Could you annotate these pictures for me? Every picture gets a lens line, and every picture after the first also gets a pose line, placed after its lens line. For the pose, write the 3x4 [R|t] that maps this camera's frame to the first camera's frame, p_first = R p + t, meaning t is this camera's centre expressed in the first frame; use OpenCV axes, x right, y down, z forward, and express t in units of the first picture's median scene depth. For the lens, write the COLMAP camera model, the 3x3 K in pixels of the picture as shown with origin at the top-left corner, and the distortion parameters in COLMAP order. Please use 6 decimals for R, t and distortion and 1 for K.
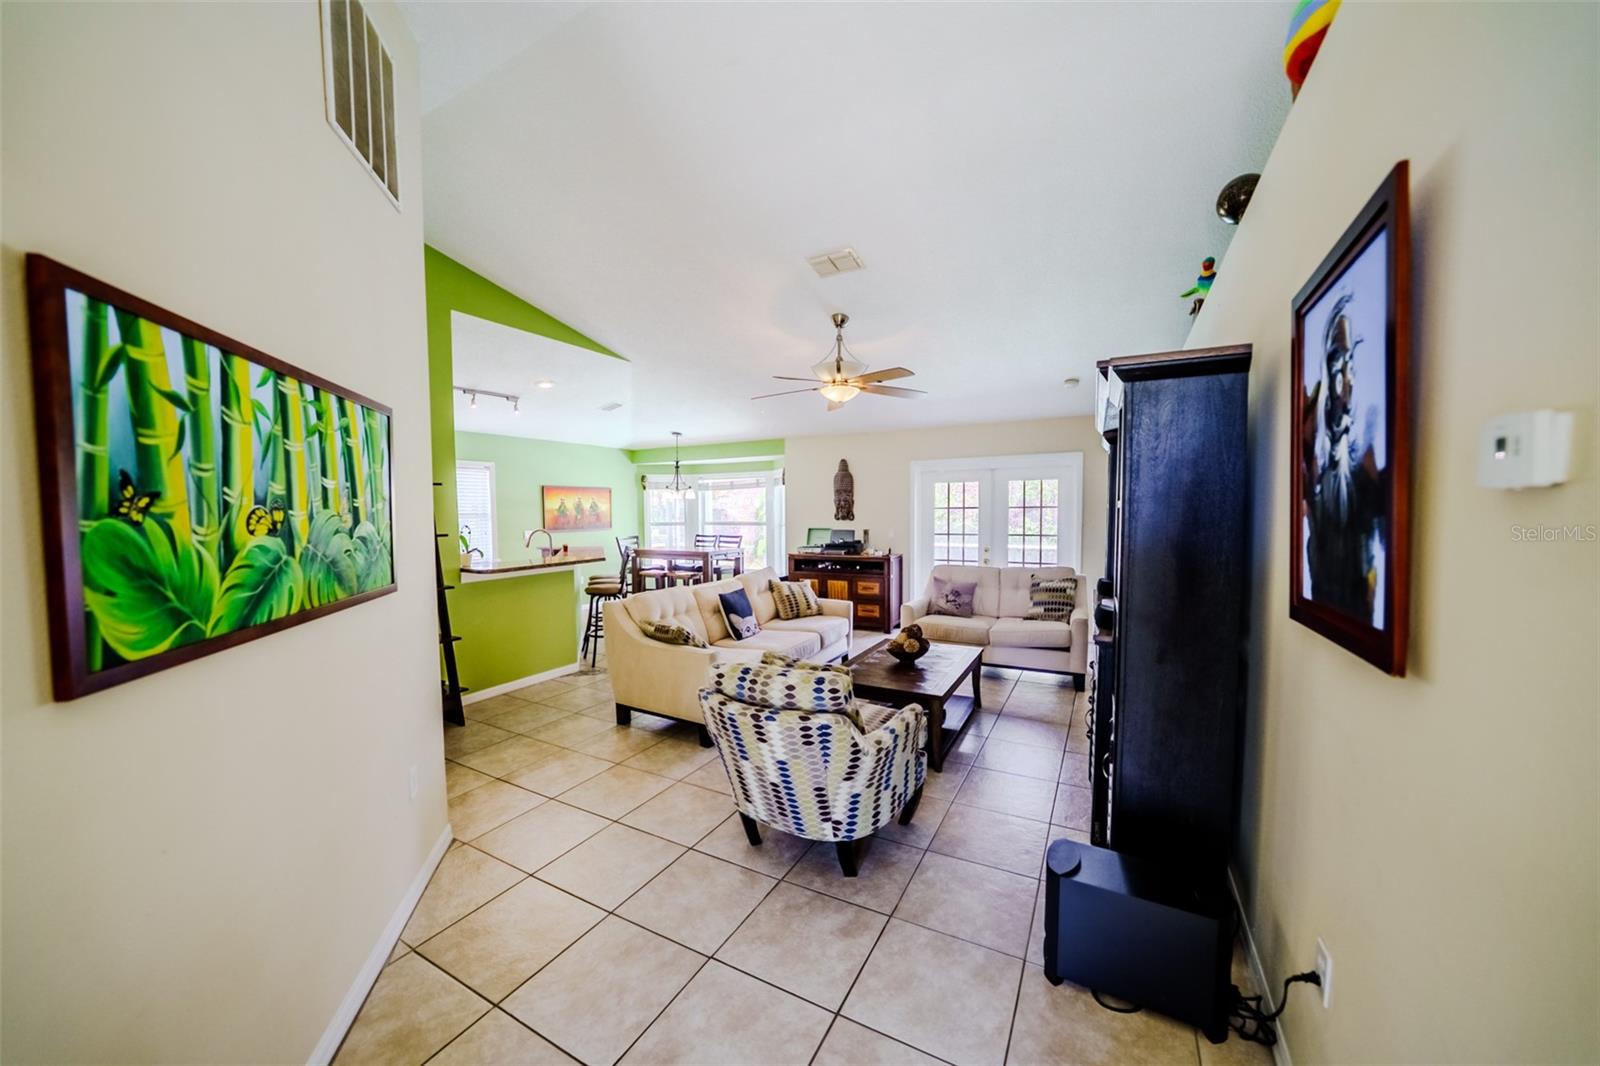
lens RADIAL K [[562.5, 0, 794.6], [0, 562.5, 535.8], [0, 0, 1]] dist [-0.020531, 0.003895]
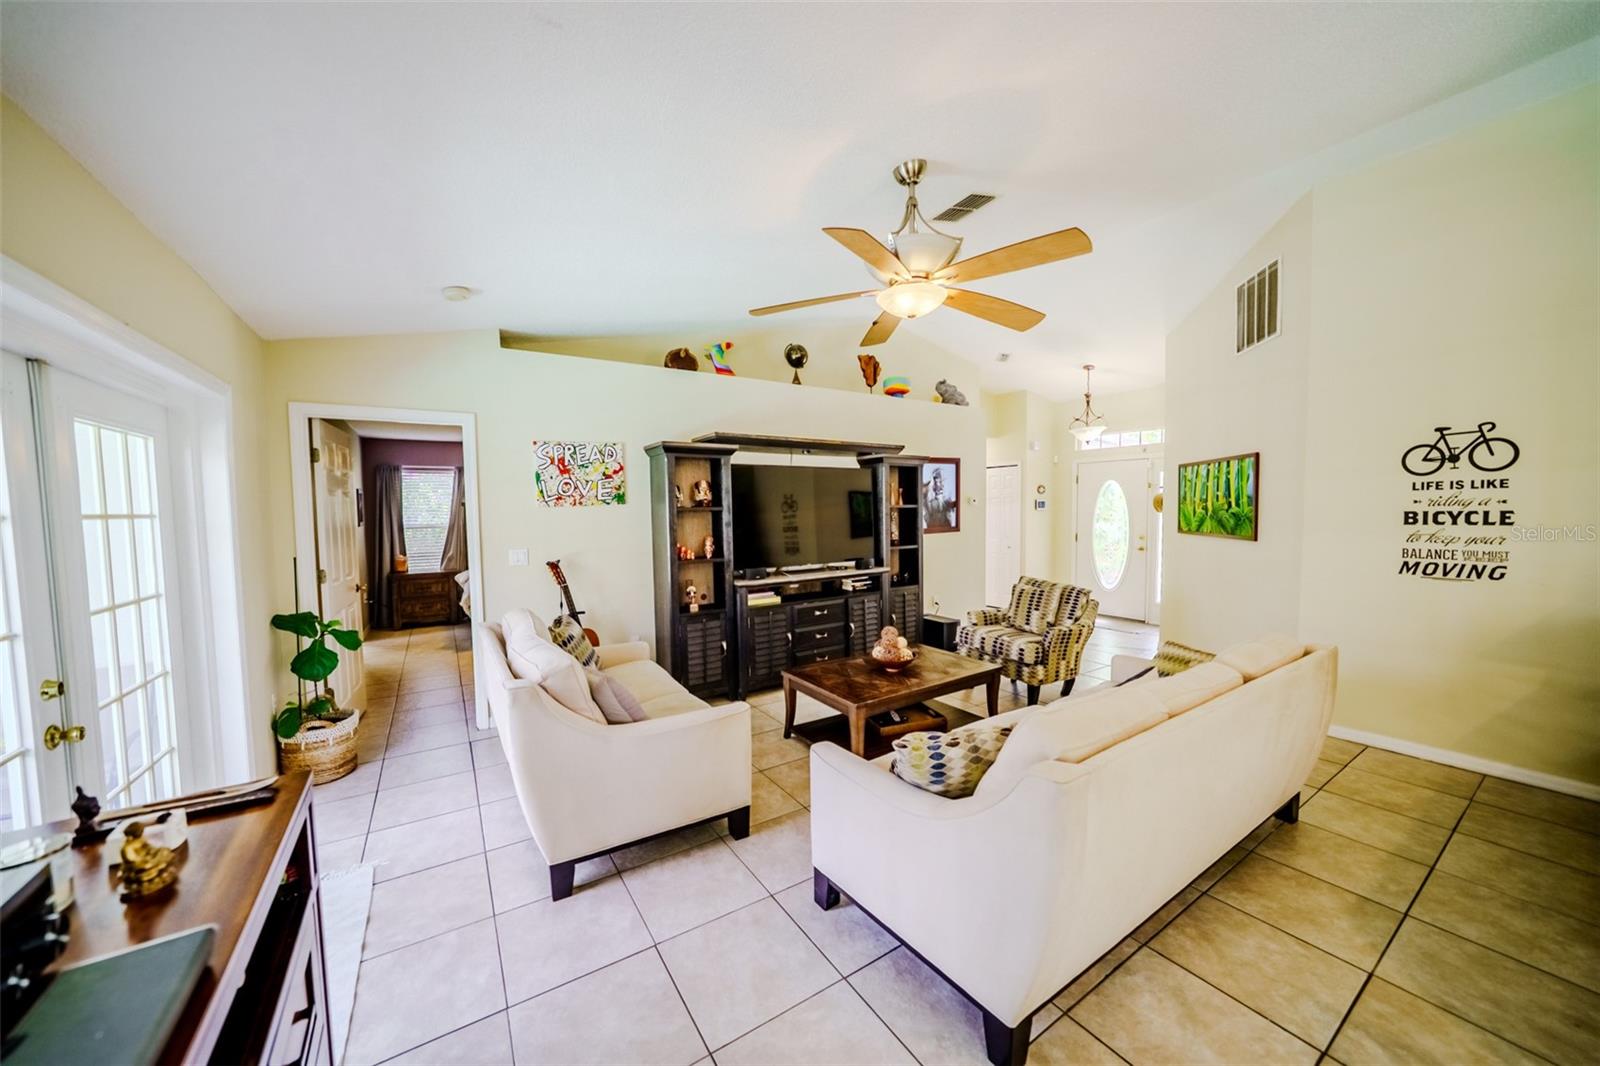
lens RADIAL K [[562.5, 0, 799.4], [0, 562.5, 539.1], [0, 0, 1]] dist [-0.020531, 0.003895]
pose [[-0.882644, -0.004388, 0.470022, -0.103991], [0.043067, 0.994995, 0.090163, -0.086582], [-0.468065, 0.099825, -0.878038, 1.884576]]
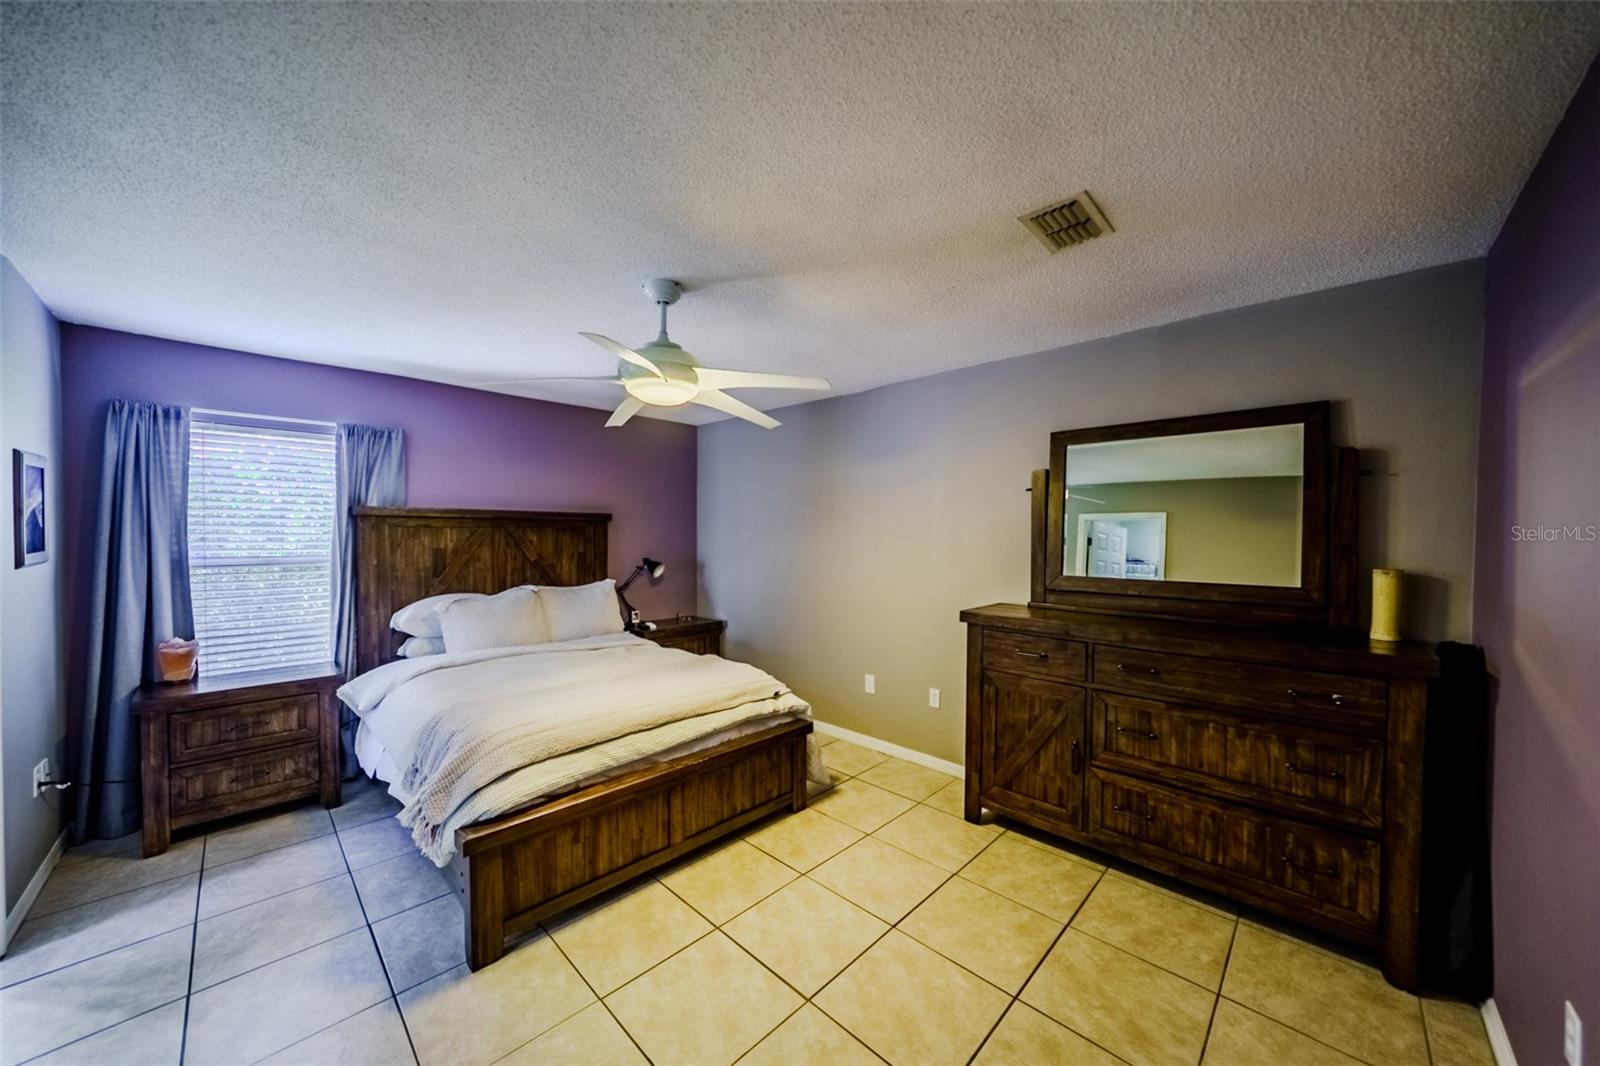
lens RADIAL K [[562.5, 0, 795.7], [0, 562.5, 534.1], [0, 0, 1]] dist [-0.020531, 0.003895]
pose [[-0.964940, 0.007989, 0.262350, 1.036214], [0.022354, 0.998406, 0.051816, -0.071901], [-0.261518, 0.055864, -0.963580, 1.323624]]
